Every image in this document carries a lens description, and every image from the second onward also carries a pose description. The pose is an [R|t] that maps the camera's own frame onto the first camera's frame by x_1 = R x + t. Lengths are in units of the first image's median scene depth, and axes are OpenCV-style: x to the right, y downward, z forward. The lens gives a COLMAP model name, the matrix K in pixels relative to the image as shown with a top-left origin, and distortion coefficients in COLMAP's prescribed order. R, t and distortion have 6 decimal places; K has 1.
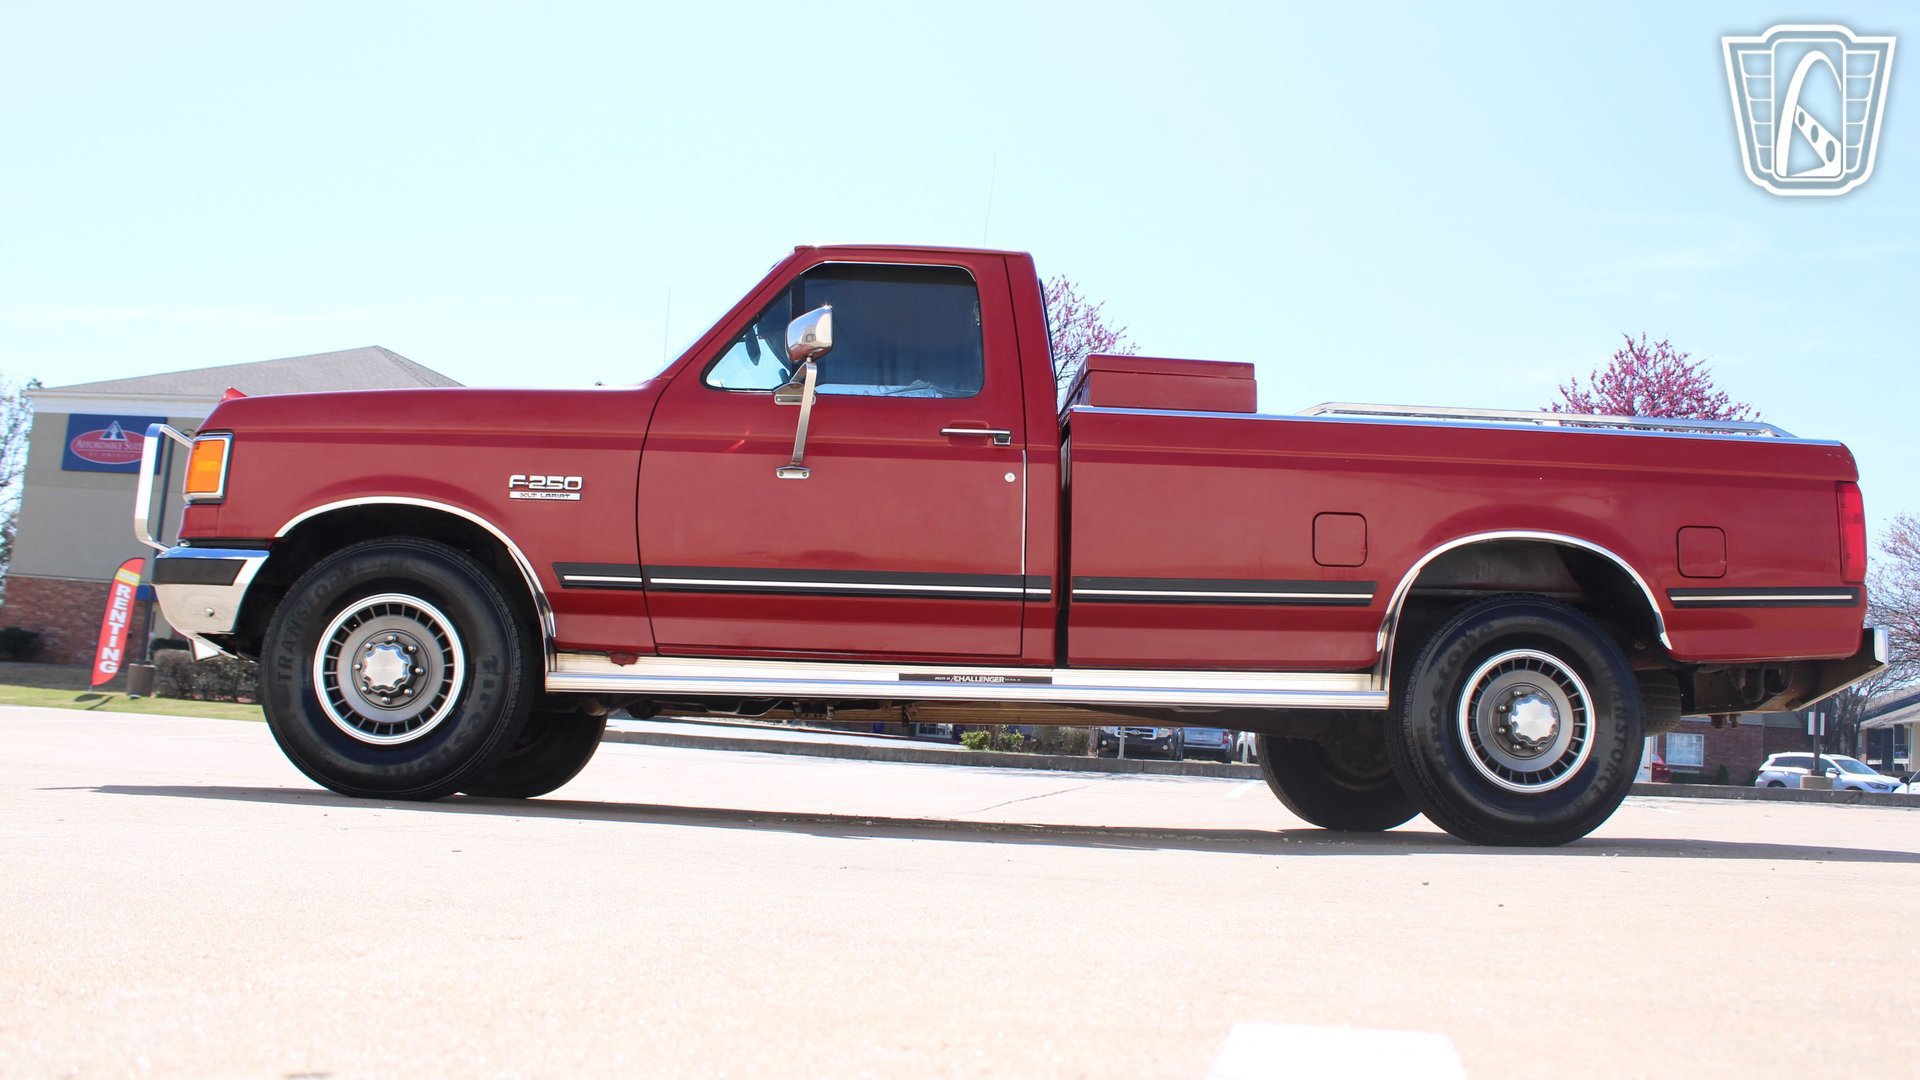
lens RADIAL K [[1781.5, 0, 967.5], [0, 1781.5, 527.7], [0, 0, 1]] dist [-0.088619, 0.000000]
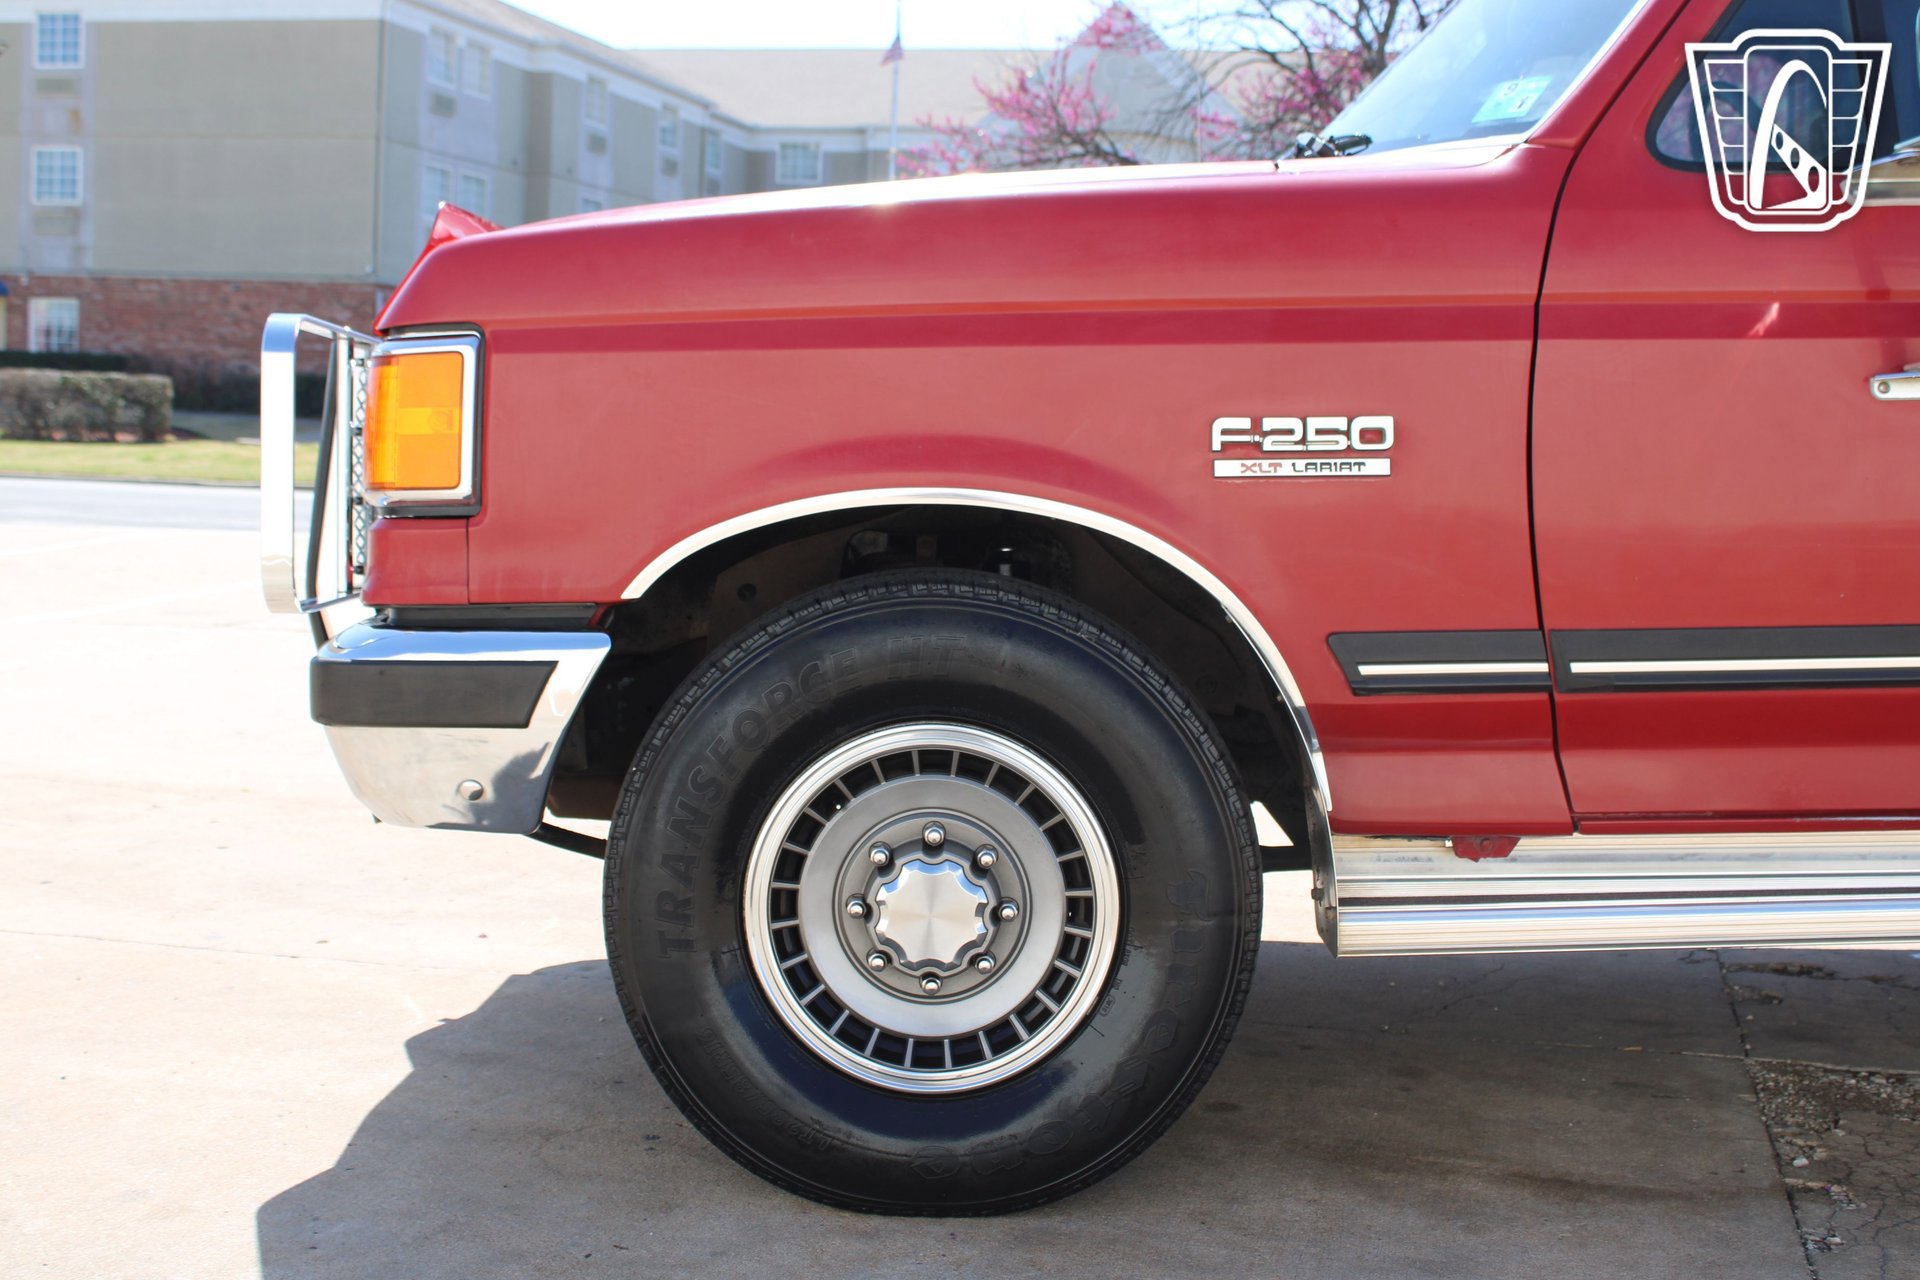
lens RADIAL K [[2371.9, 0, 947.1], [0, 2371.9, 643.9], [0, 0, 1]] dist [-0.063744, 0.000000]
pose [[0.998808, -0.028996, -0.039260, -0.292850], [0.037045, 0.974111, 0.223017, -0.098570], [0.031777, -0.224205, 0.974024, 0.467988]]
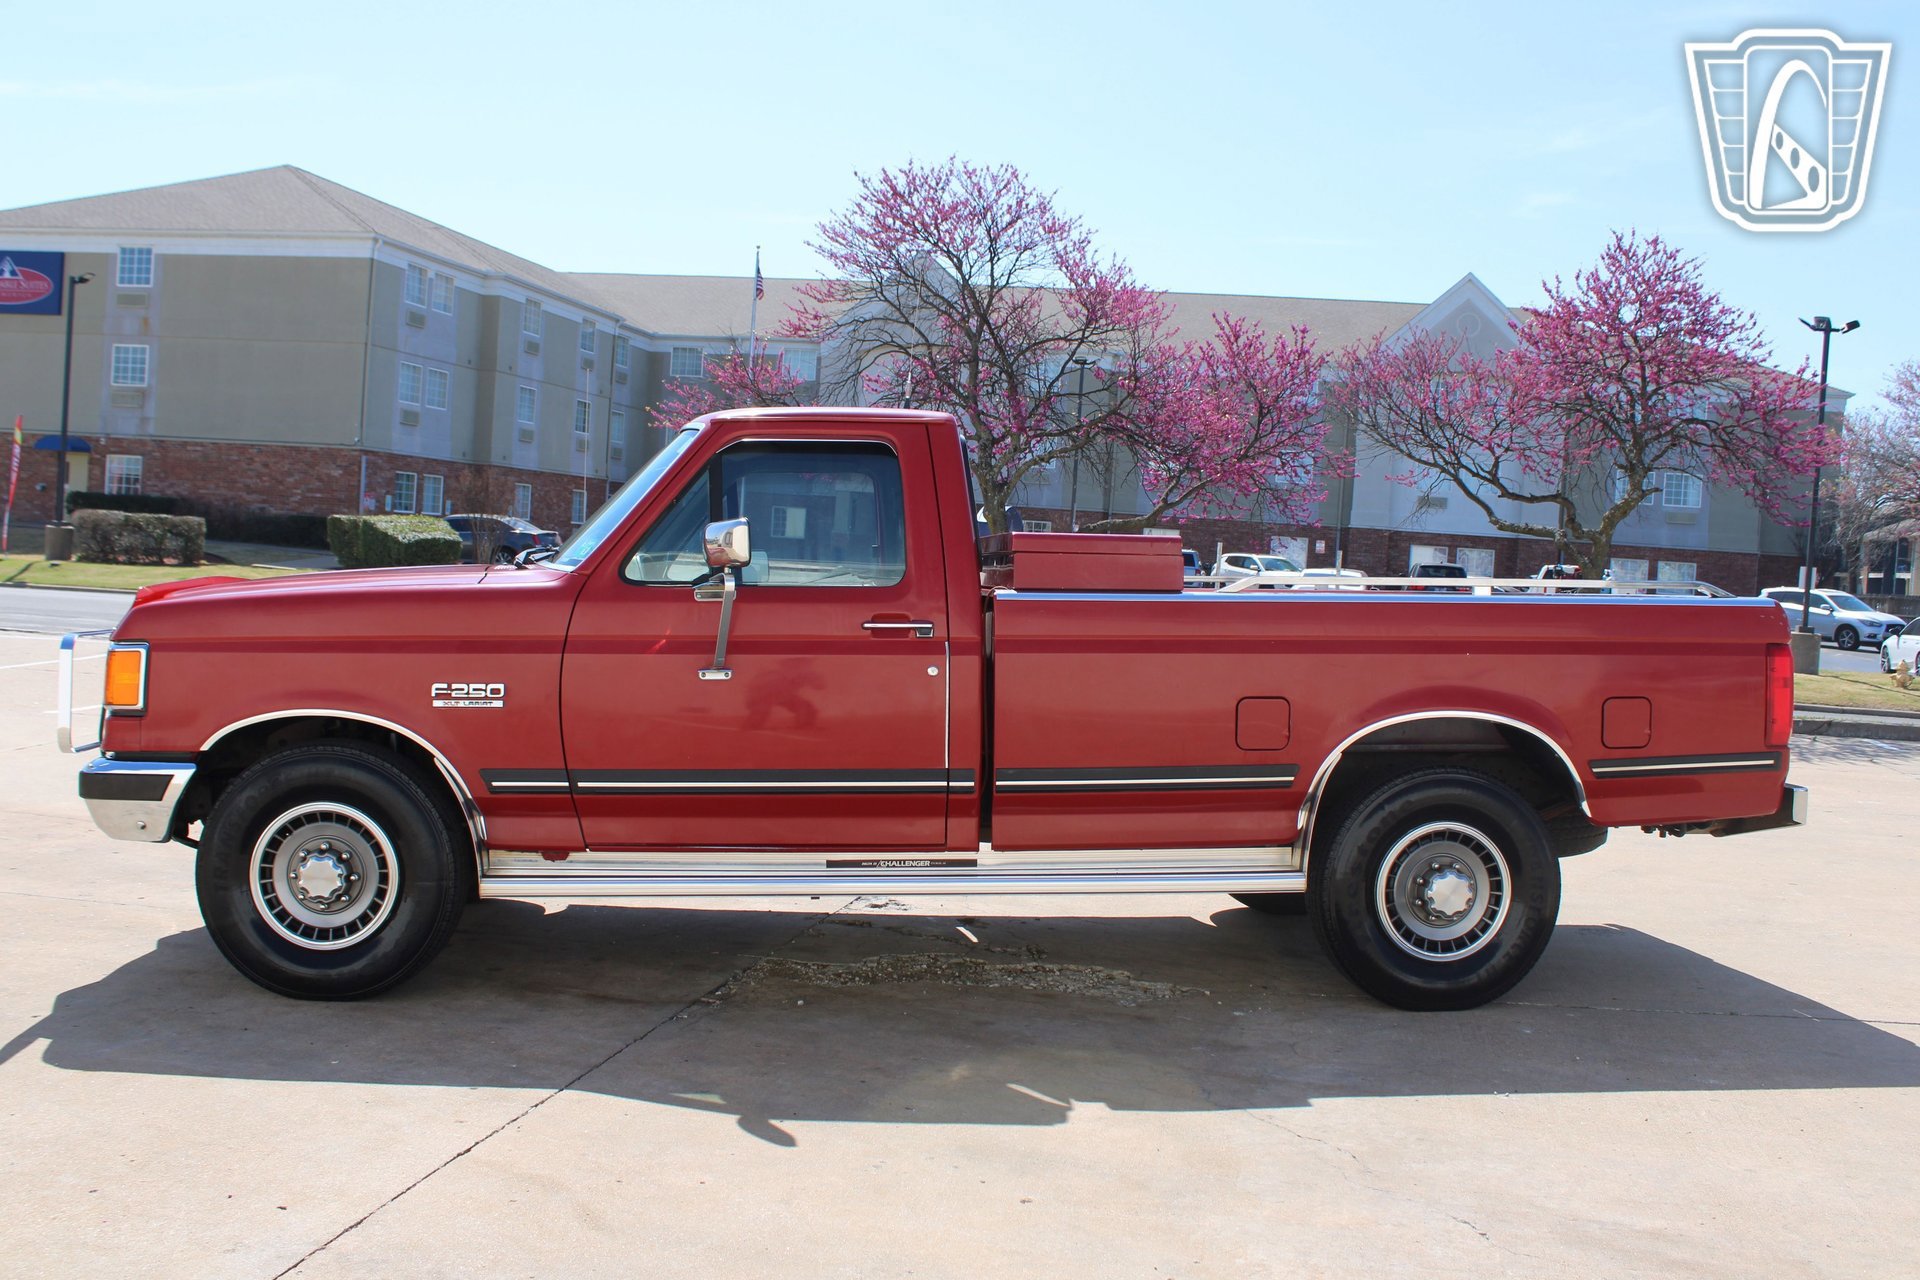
lens RADIAL K [[1885.0, 0, 957.6], [0, 1885.0, 629.6], [0, 0, 1]] dist [-0.083486, 0.000000]
pose [[0.999862, -0.012655, 0.010753, 0.026586], [0.010487, 0.983240, 0.182015, -0.244566], [-0.012876, -0.181877, 0.983237, -0.034670]]
